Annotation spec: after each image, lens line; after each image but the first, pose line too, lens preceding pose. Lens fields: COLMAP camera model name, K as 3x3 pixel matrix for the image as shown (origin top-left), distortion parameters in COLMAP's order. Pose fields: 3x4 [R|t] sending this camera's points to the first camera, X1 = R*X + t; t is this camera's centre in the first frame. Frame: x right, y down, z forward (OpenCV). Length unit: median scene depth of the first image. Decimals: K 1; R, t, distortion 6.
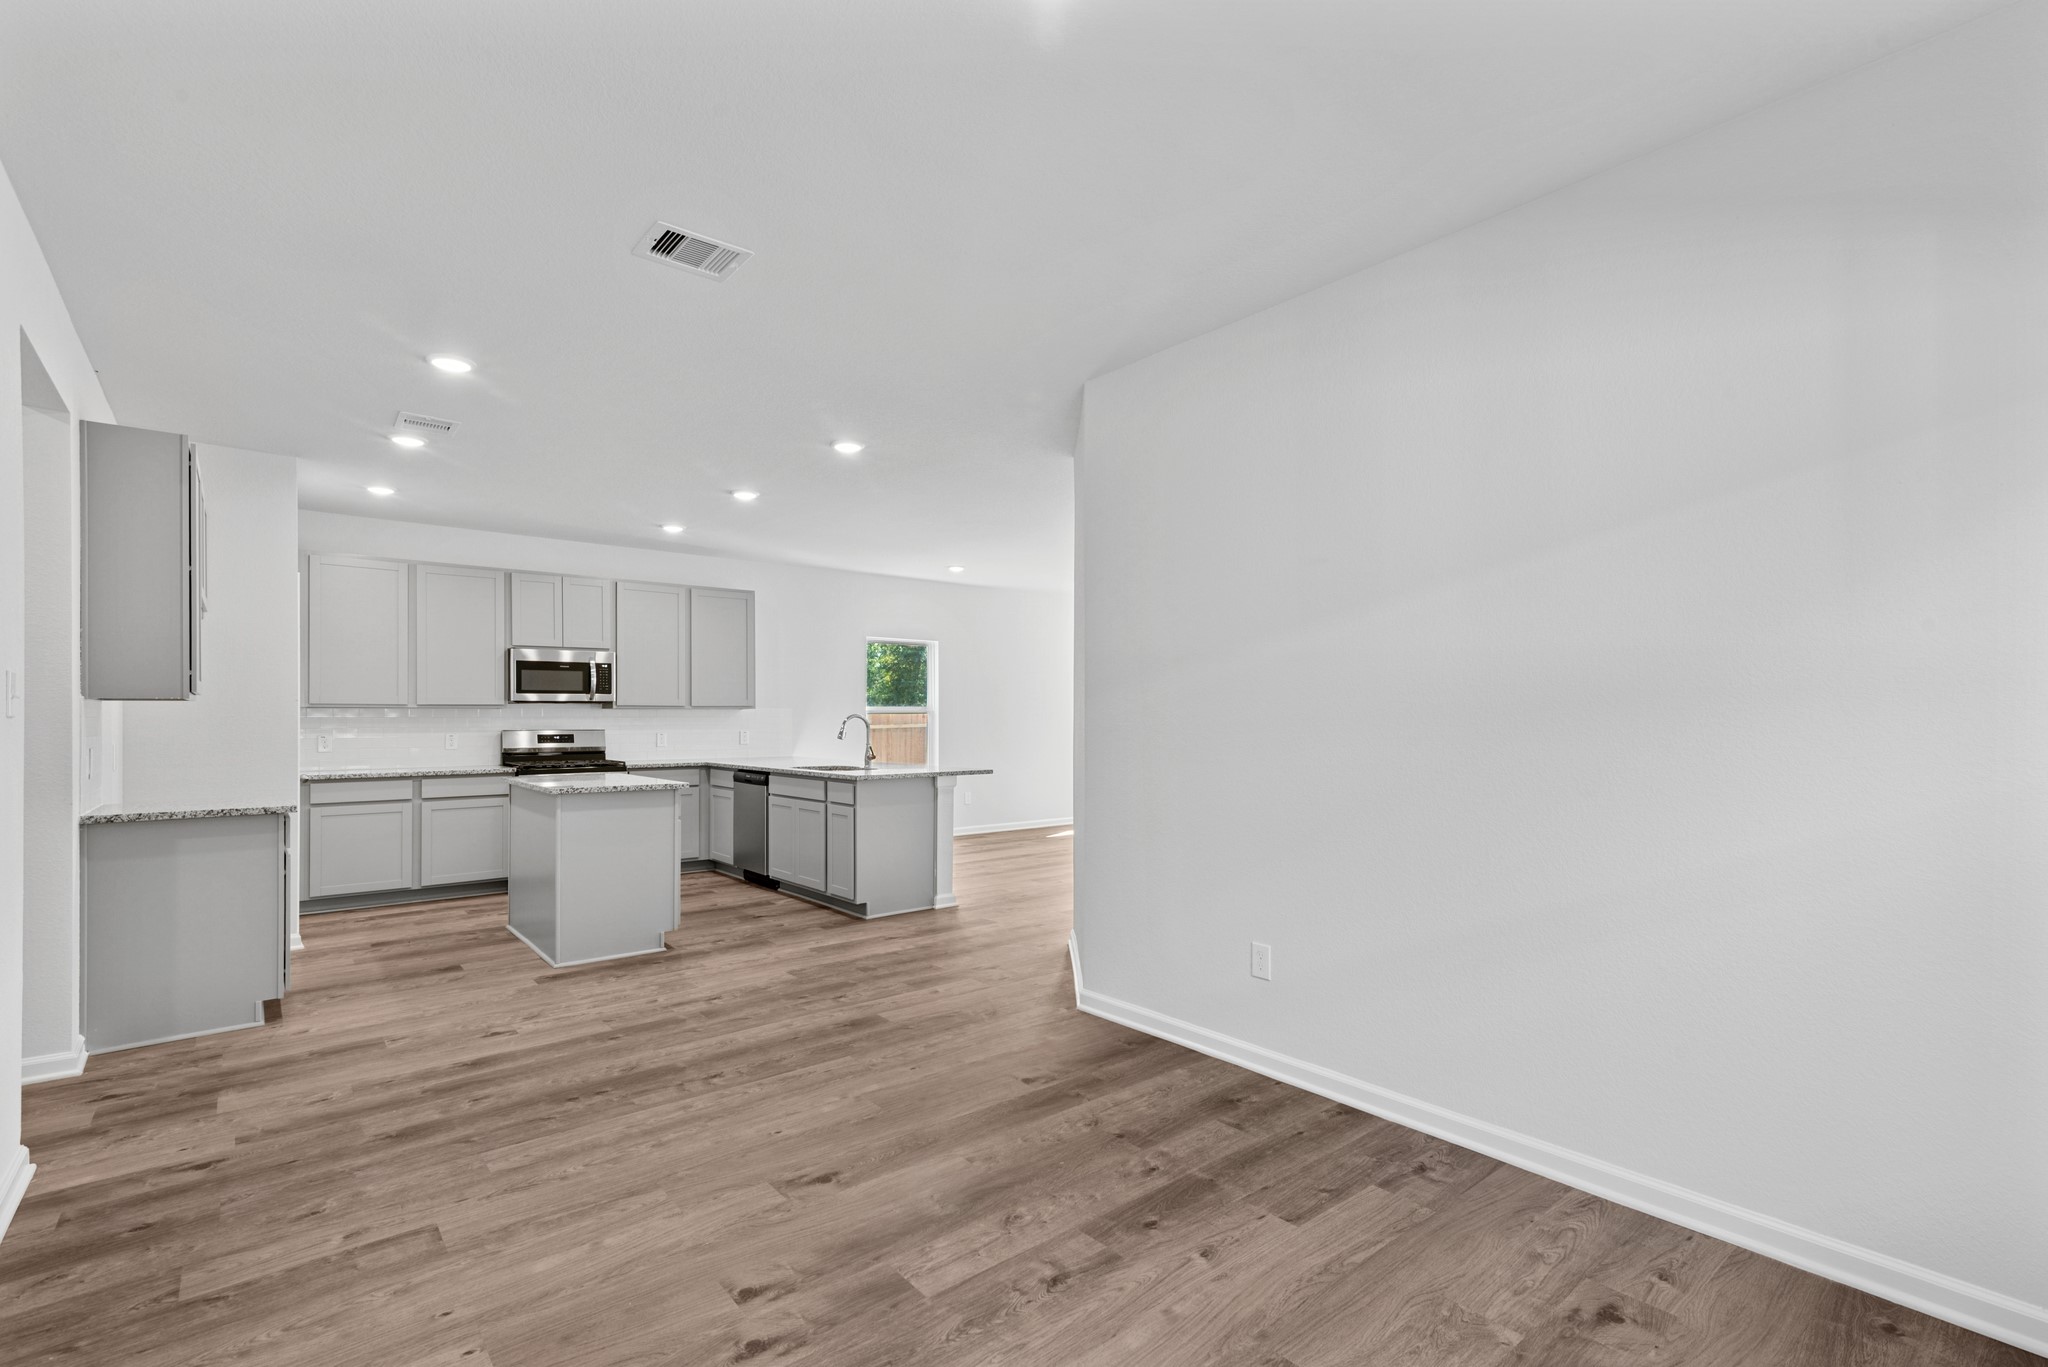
lens RADIAL K [[935.0, 0, 1040.0], [0, 935.0, 708.2], [0, 0, 1]] dist [0.016467, -0.001542]
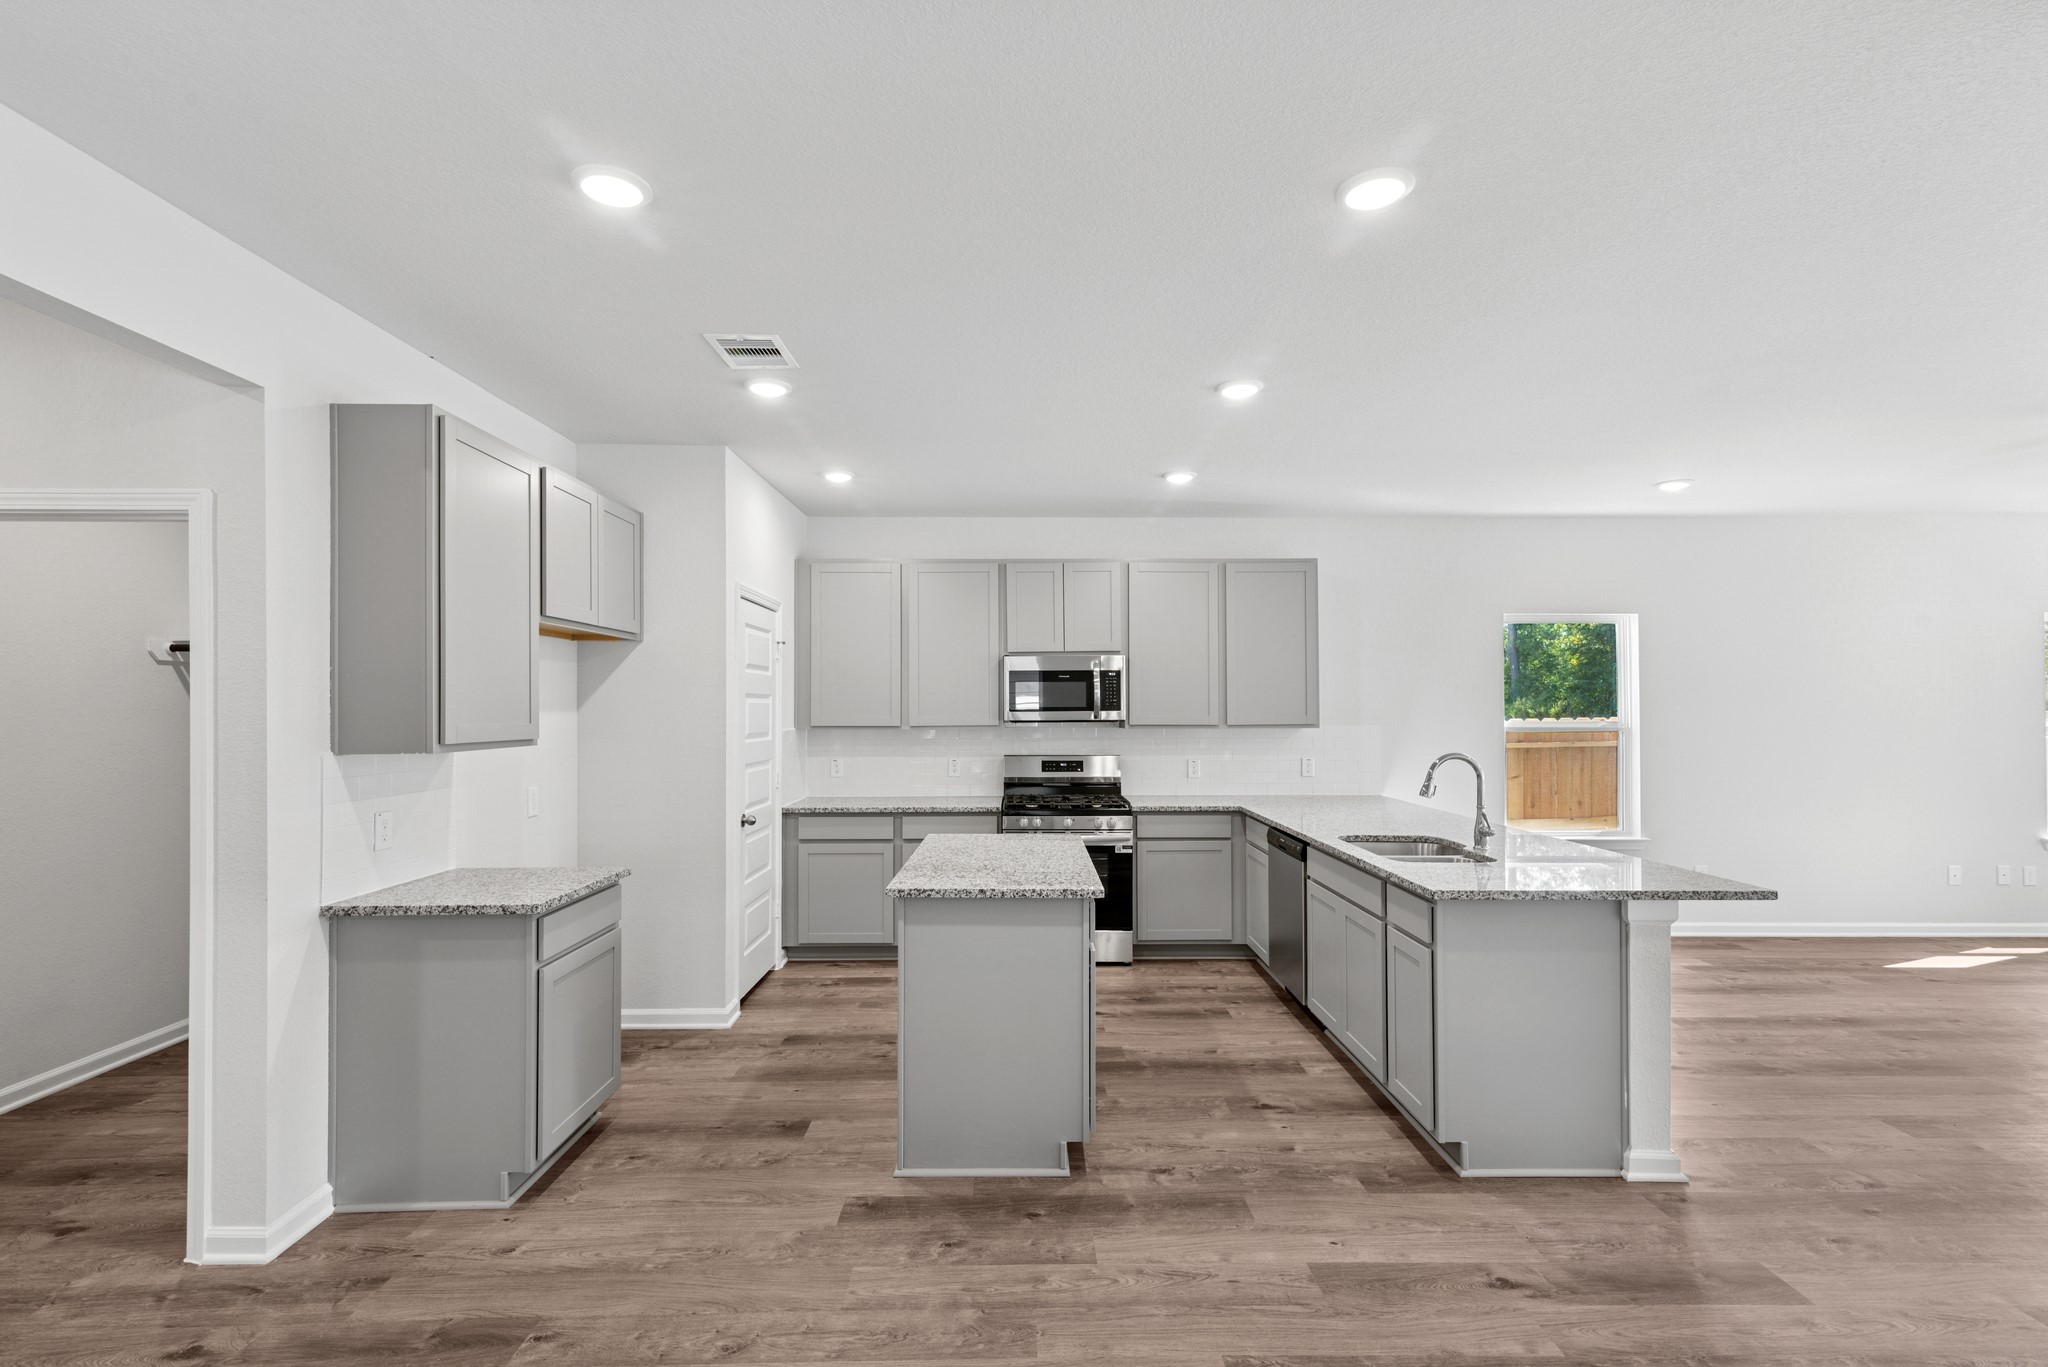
lens RADIAL K [[935.0, 0, 1012.8], [0, 935.0, 696.5], [0, 0, 1]] dist [0.016467, -0.001542]
pose [[0.763871, -0.005322, -0.645347, -0.054033], [0.005384, 0.999984, -0.001874, -0.042325], [0.645346, -0.002043, 0.763887, 0.597070]]
